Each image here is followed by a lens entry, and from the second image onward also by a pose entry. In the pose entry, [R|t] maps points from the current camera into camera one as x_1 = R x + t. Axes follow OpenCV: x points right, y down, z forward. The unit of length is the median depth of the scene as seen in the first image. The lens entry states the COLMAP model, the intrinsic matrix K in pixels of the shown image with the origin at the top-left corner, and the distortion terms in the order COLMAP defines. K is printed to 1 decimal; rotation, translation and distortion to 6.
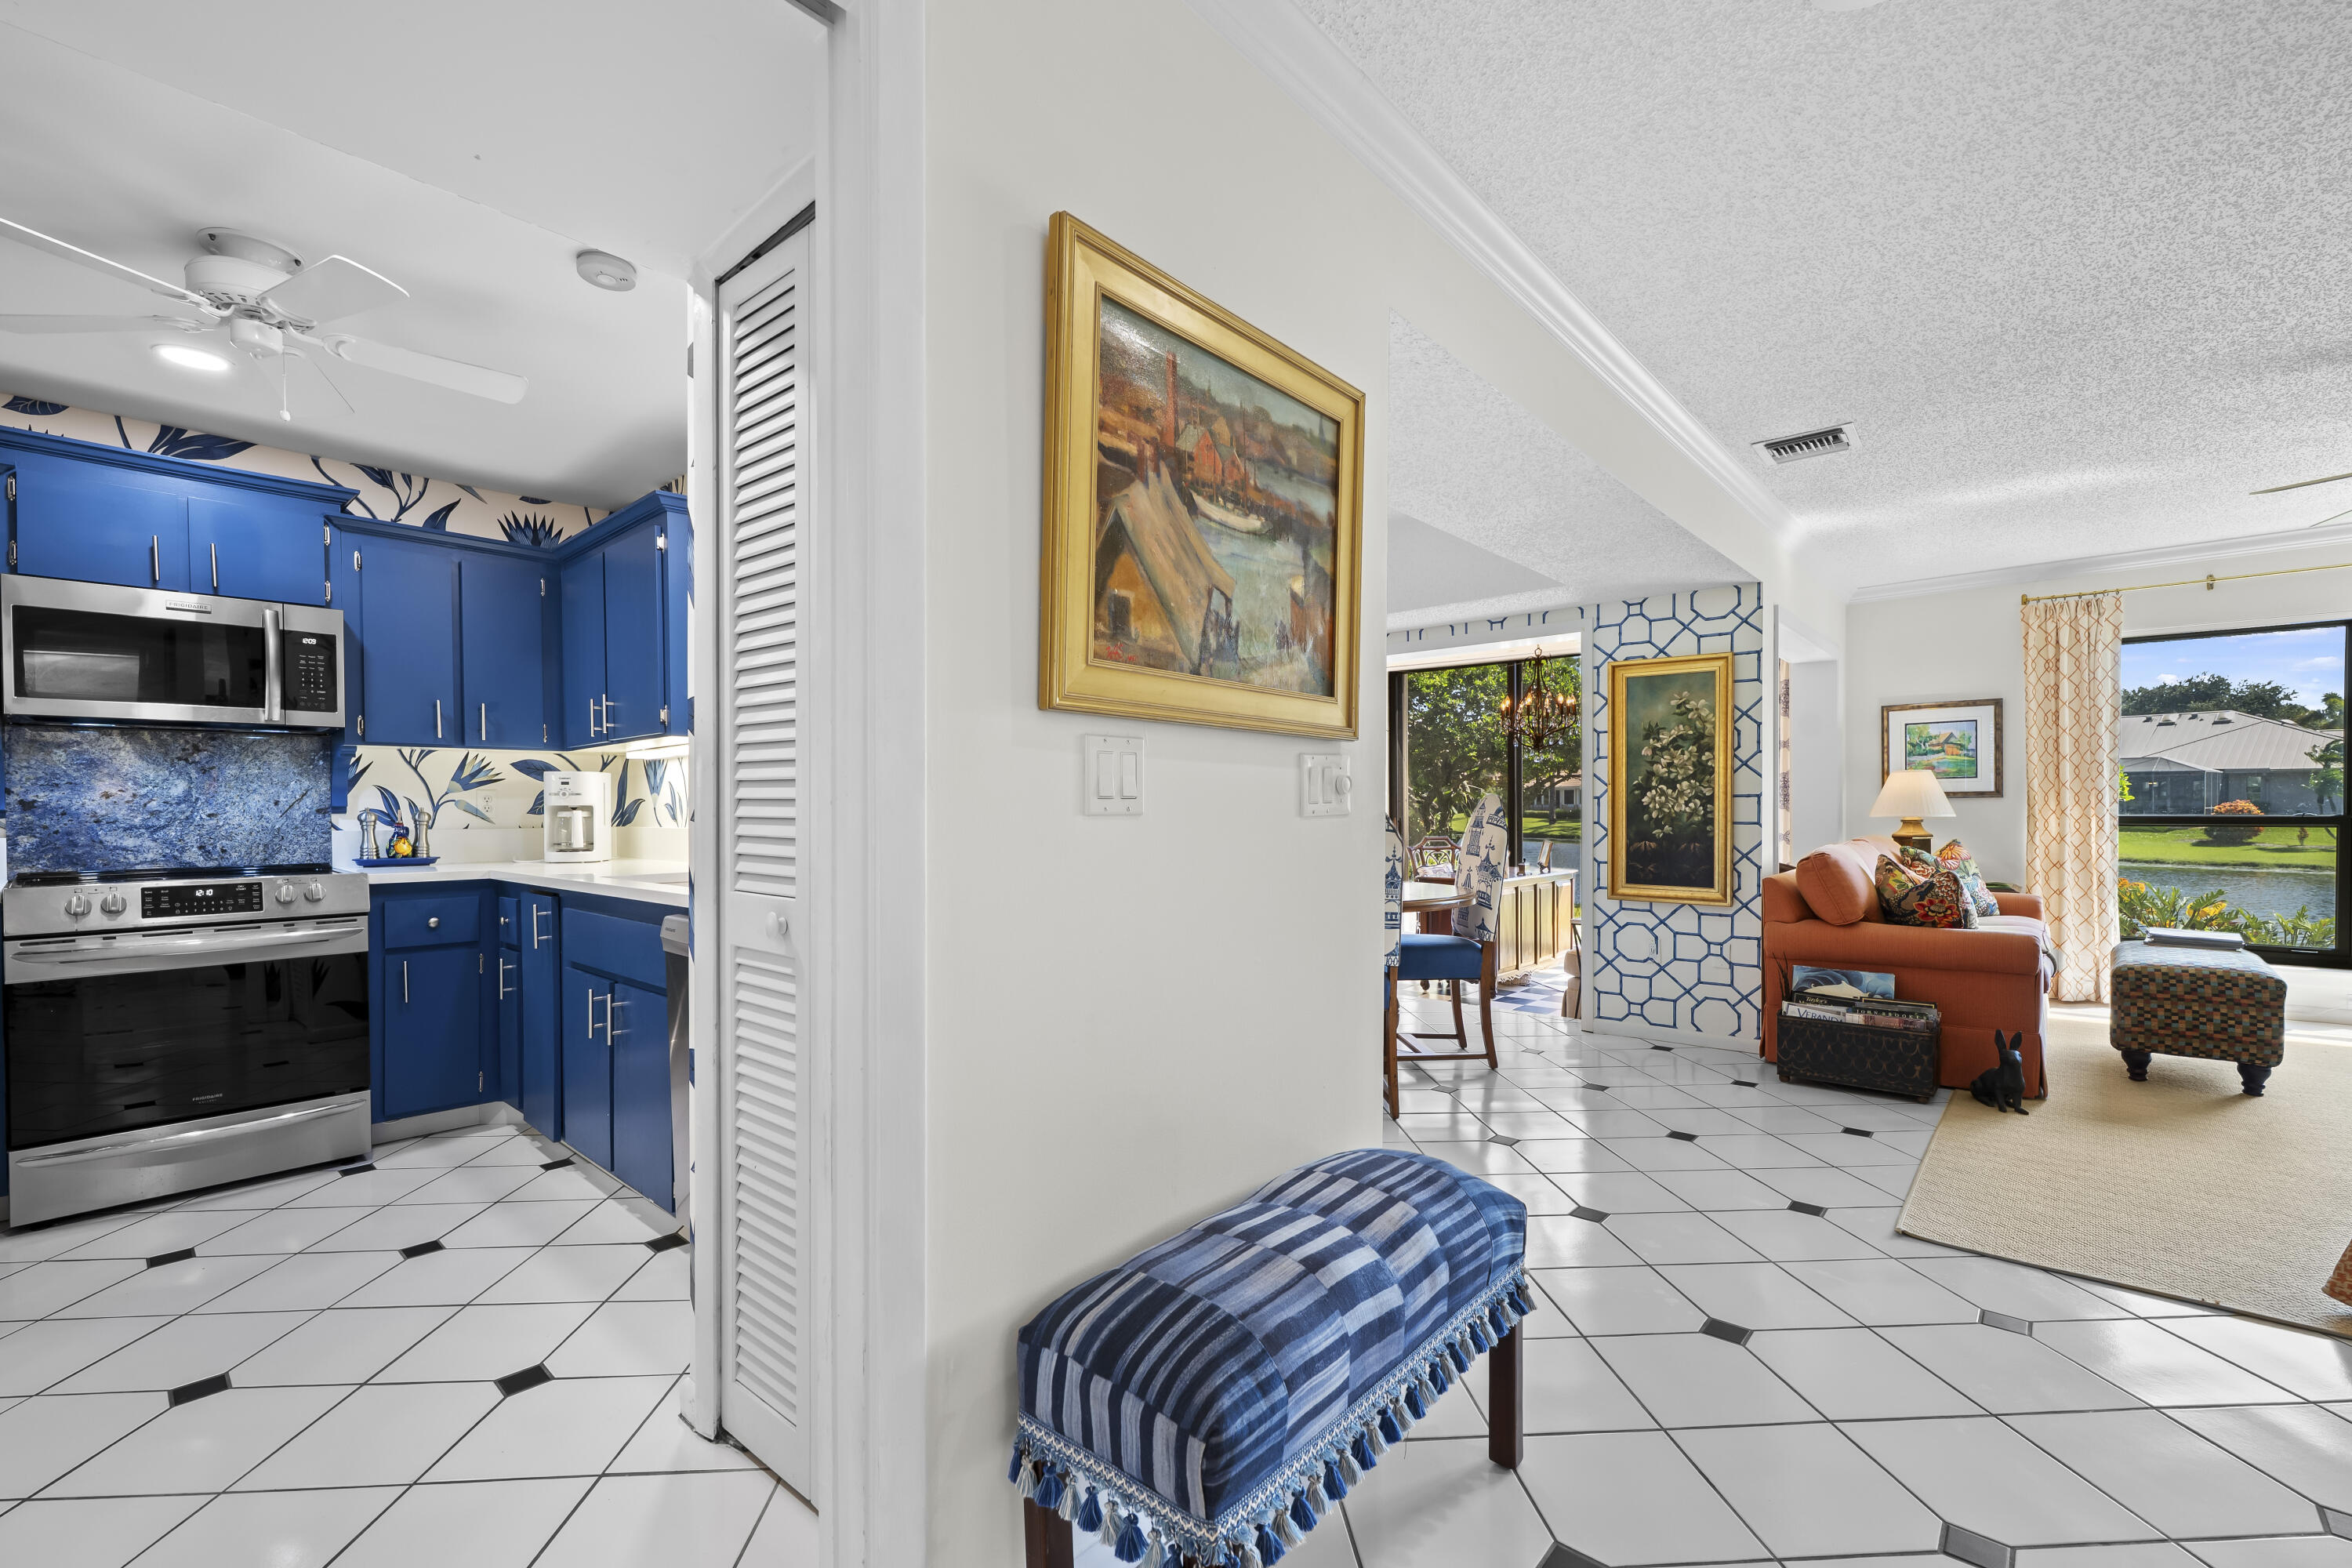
lens RADIAL K [[992.7, 0, 1160.5], [0, 992.7, 819.8], [0, 0, 1]] dist [0.009830, -0.000328]
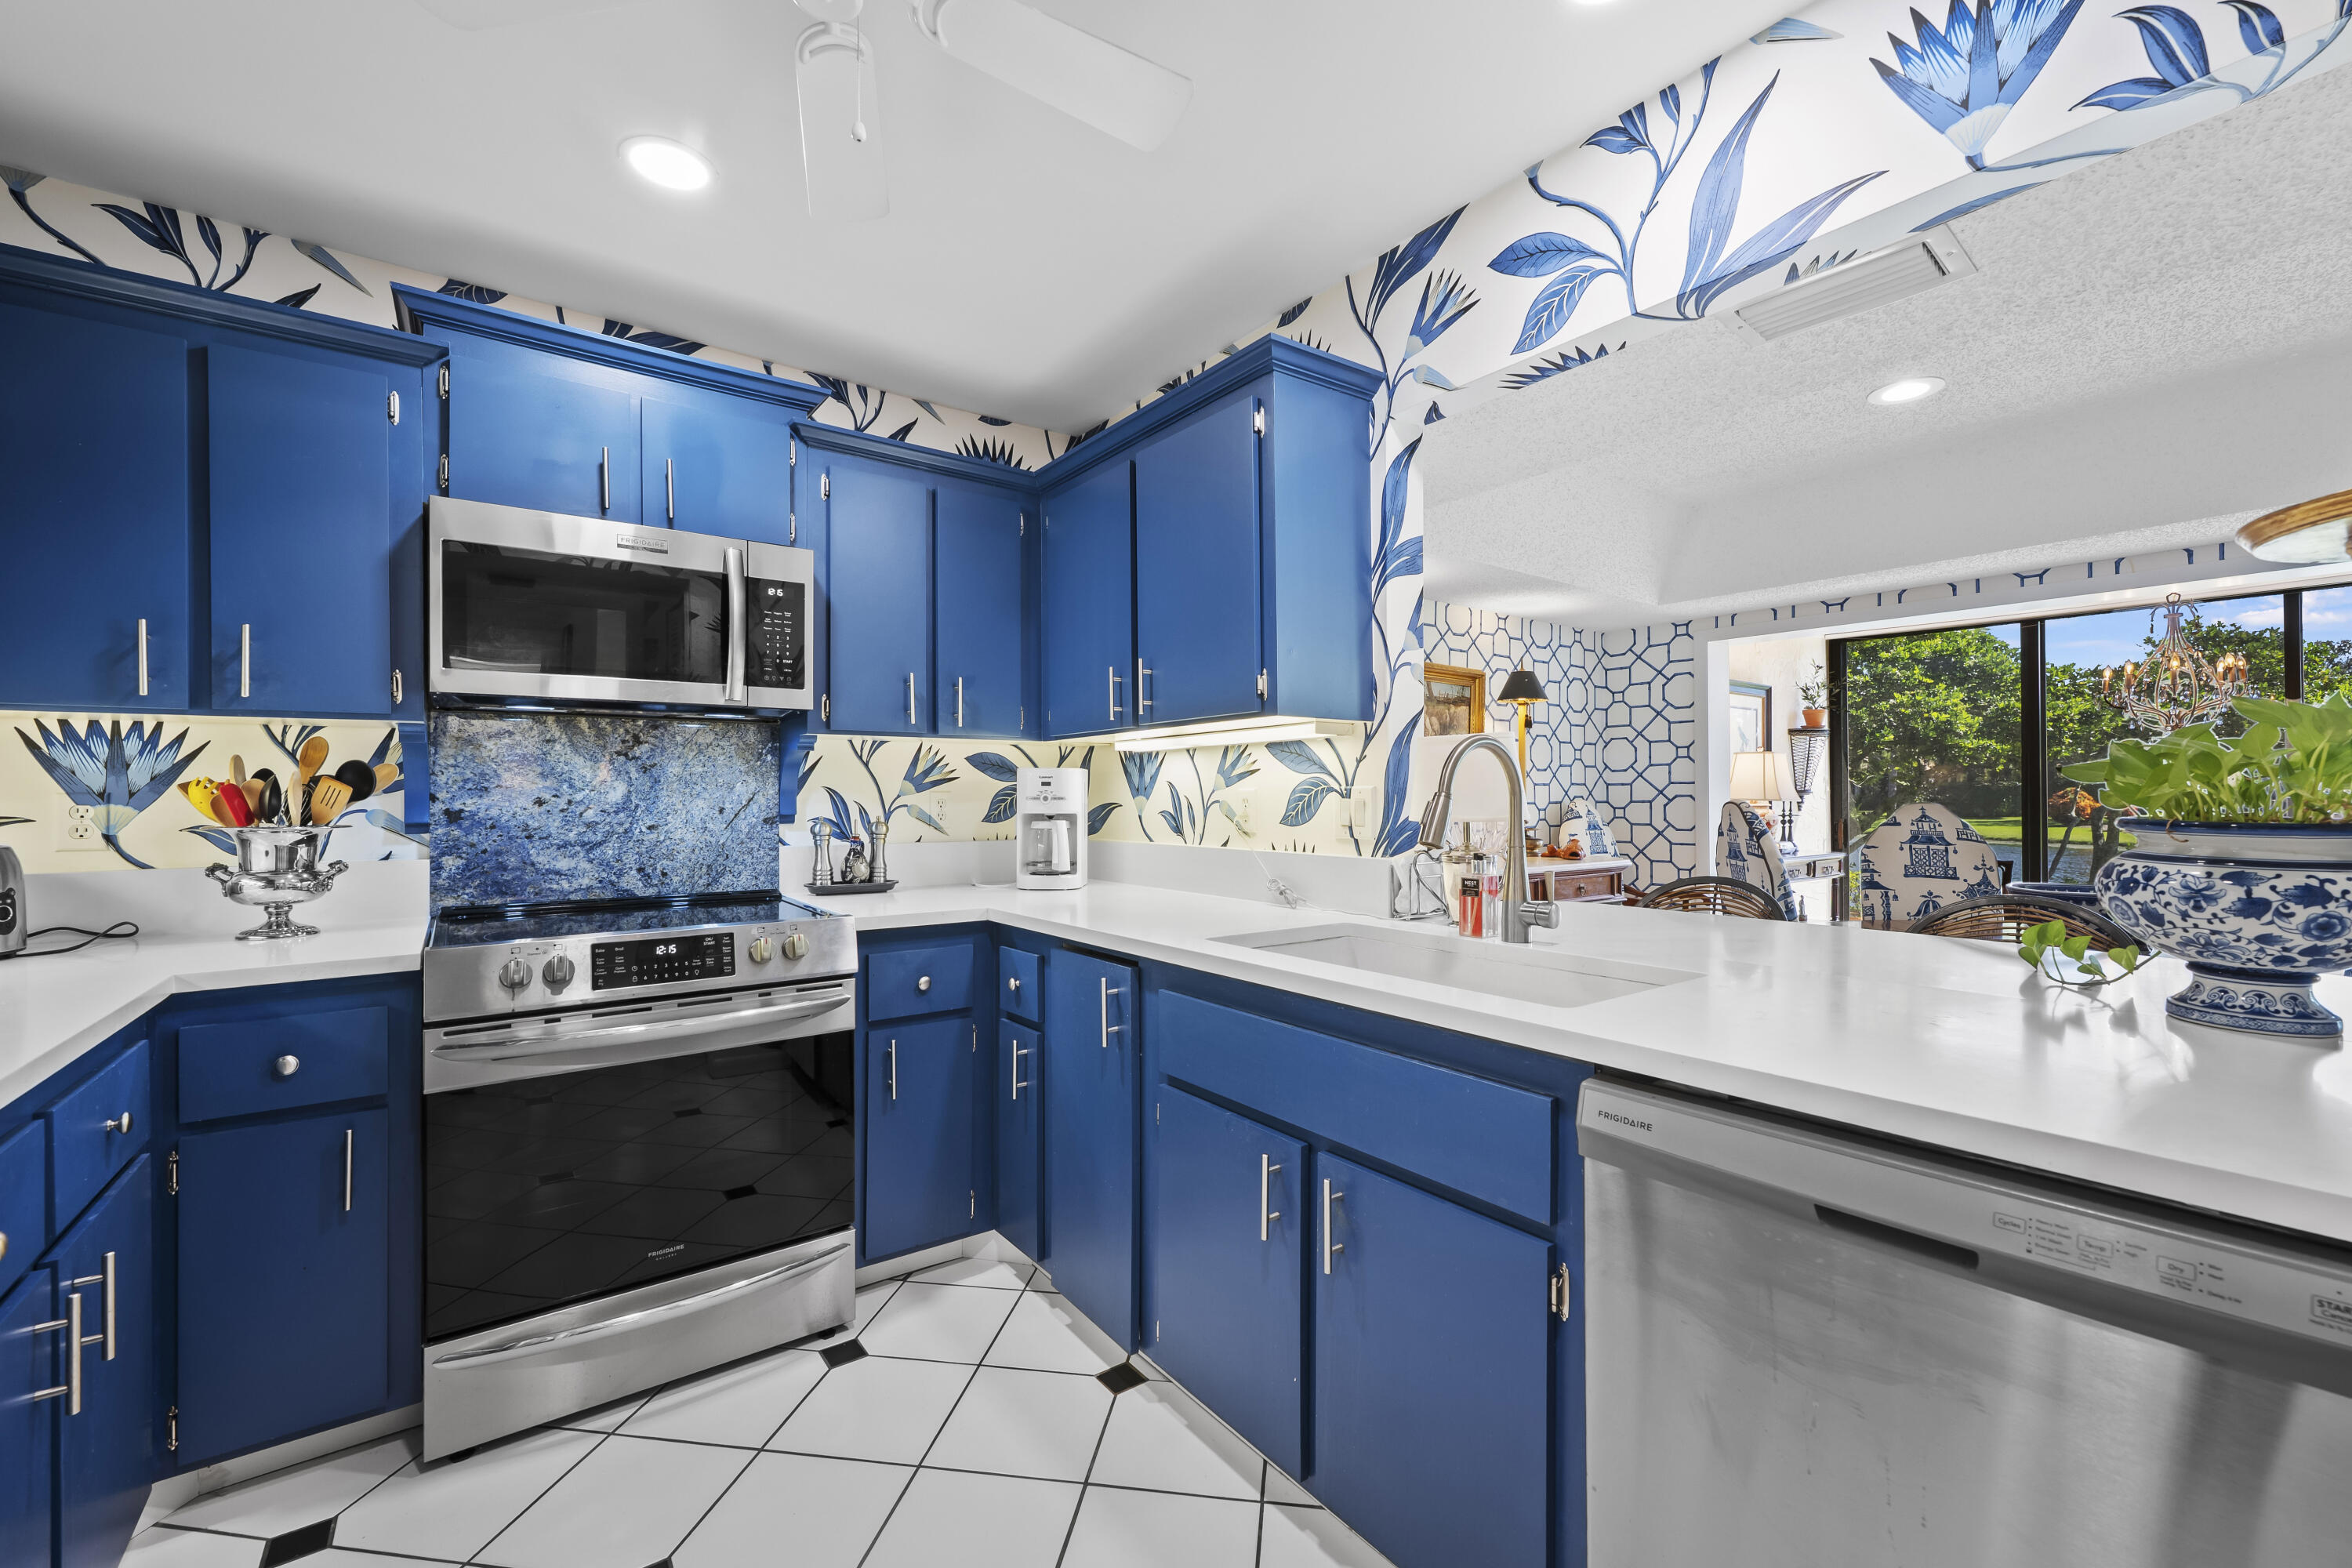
lens RADIAL K [[935.9, 0, 1174.1], [0, 935.9, 794.5], [0, 0, 1]] dist [0.003311, 0.000425]
pose [[0.982729, 0.005870, -0.184960, -0.371411], [-0.007789, 0.999923, -0.009651, -0.022401], [0.184889, 0.010925, 0.982699, 0.325014]]
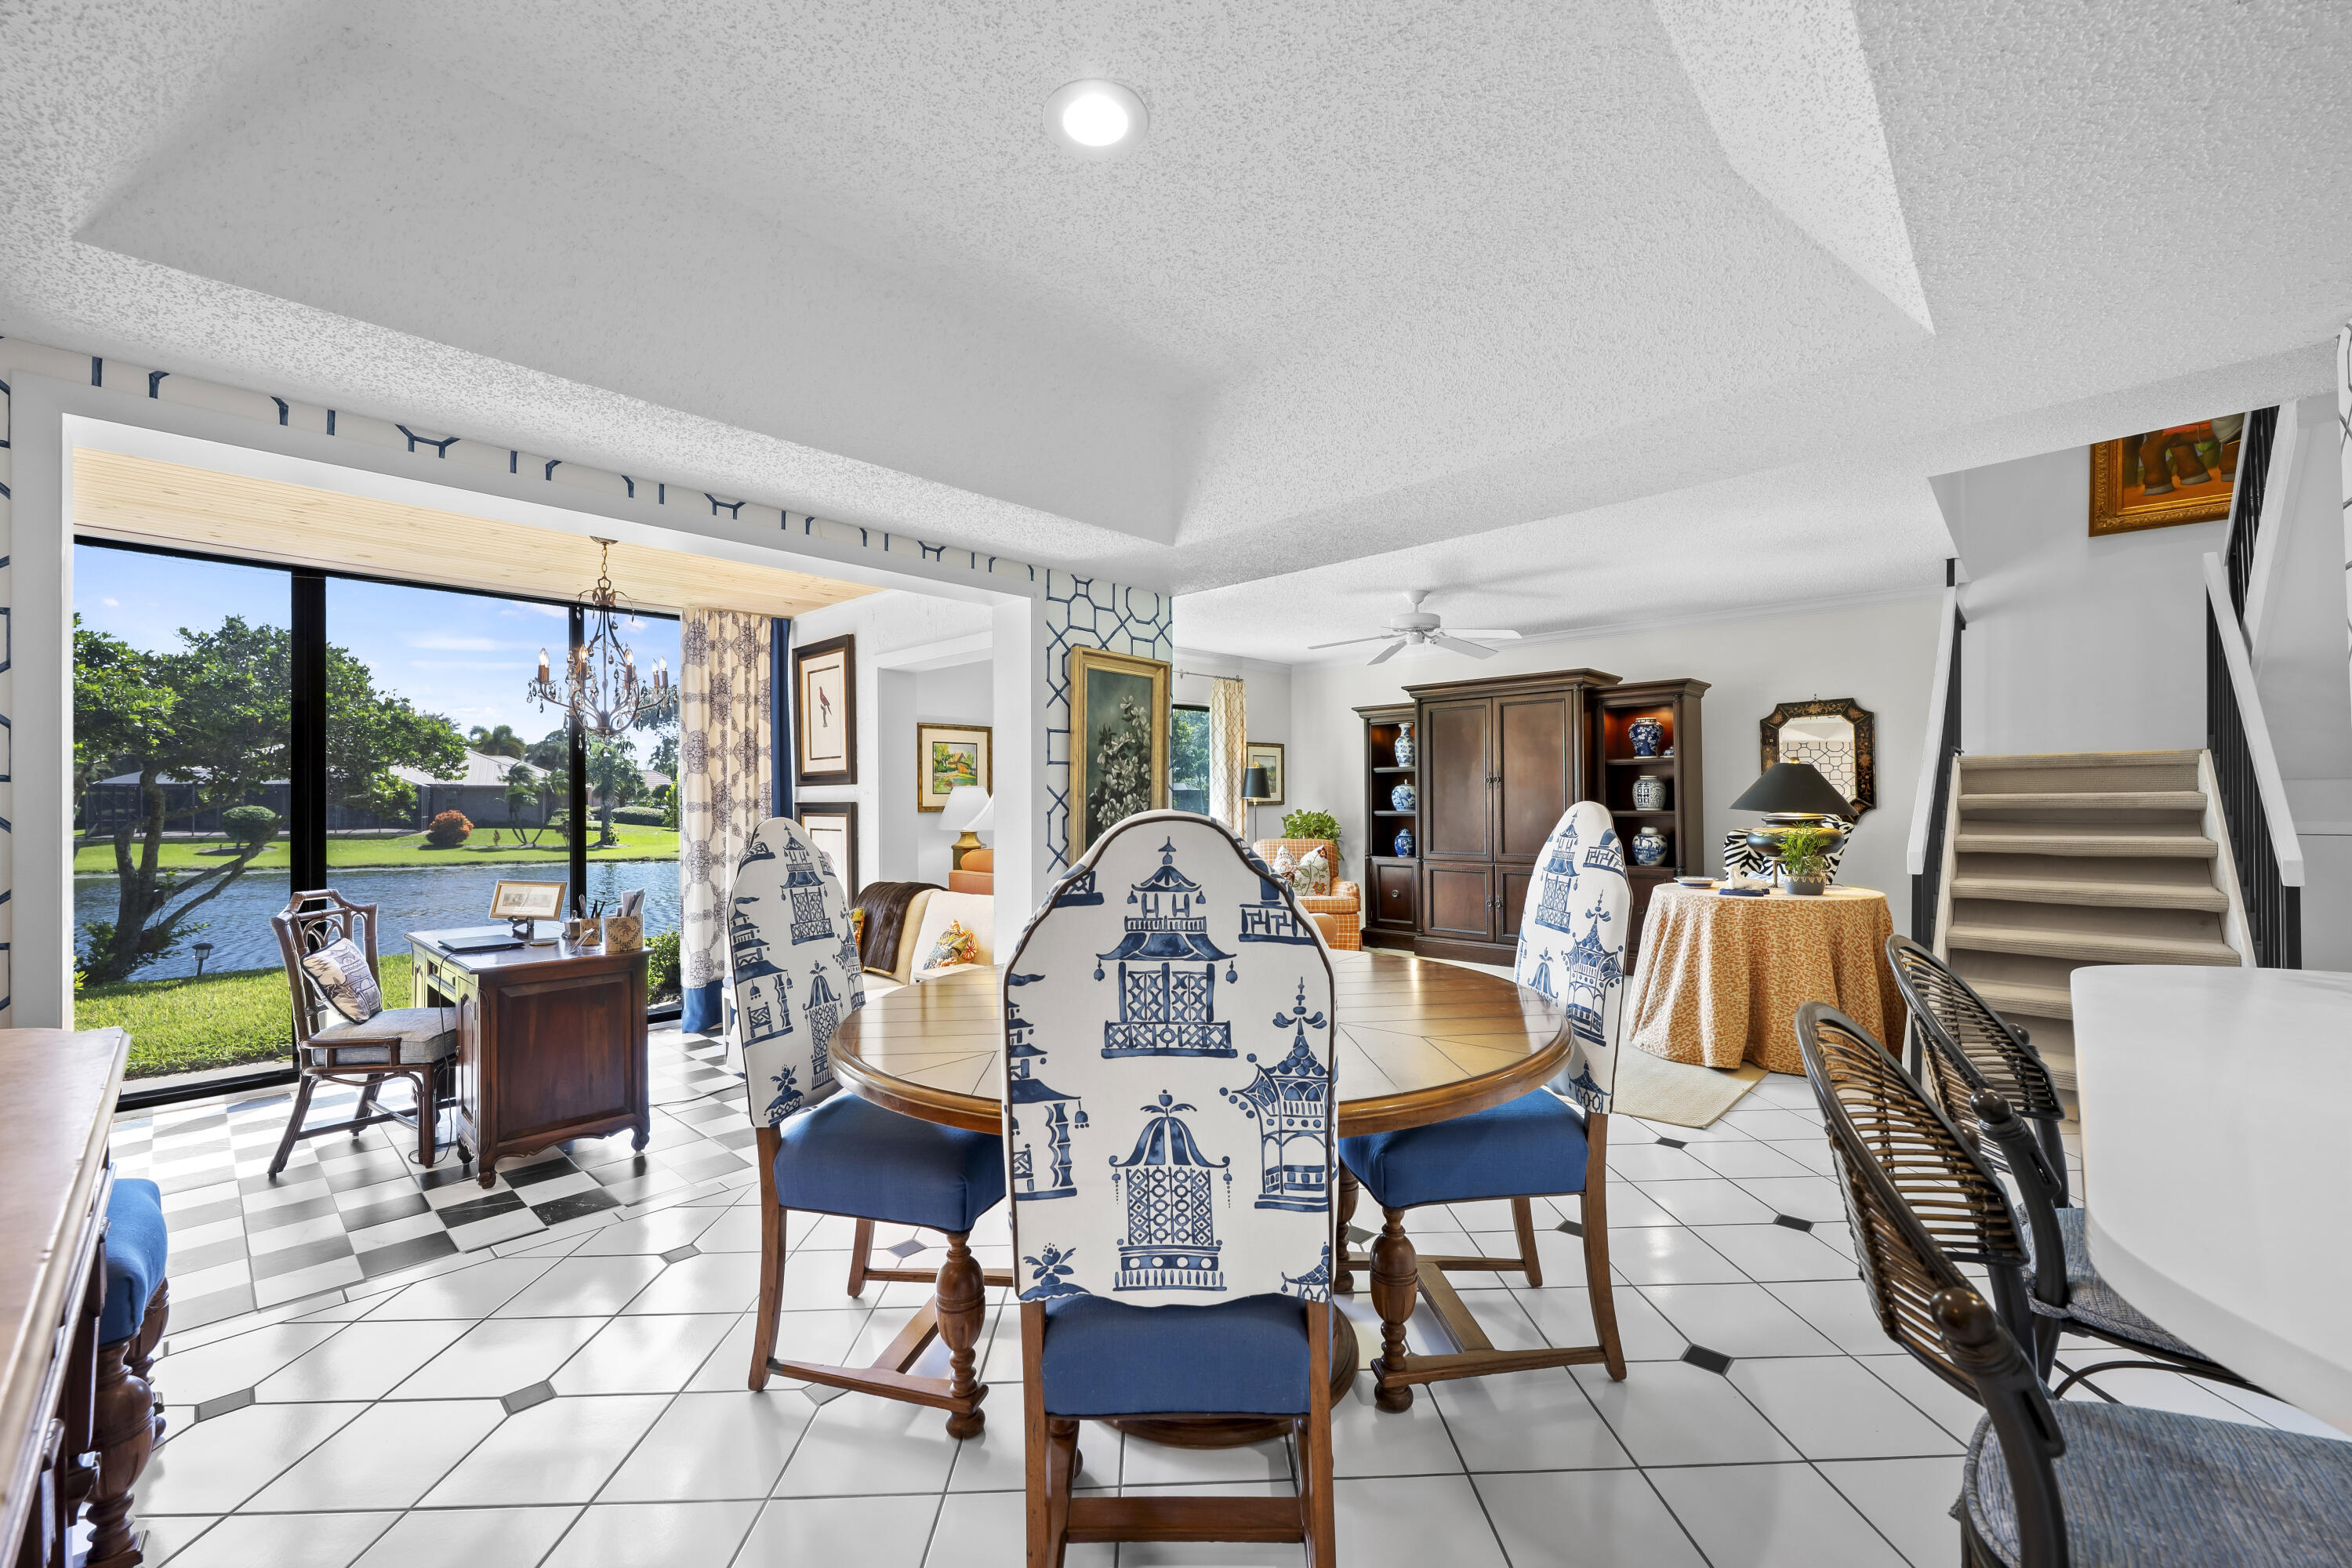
lens RADIAL K [[935.9, 0, 1174.5], [0, 935.9, 798.1], [0, 0, 1]] dist [0.003311, 0.000425]
pose [[0.018847, 0.011283, 0.999759, -0.369424], [0.020790, 0.999716, -0.011675, -0.028543], [-0.999606, 0.021005, 0.018607, 1.086538]]
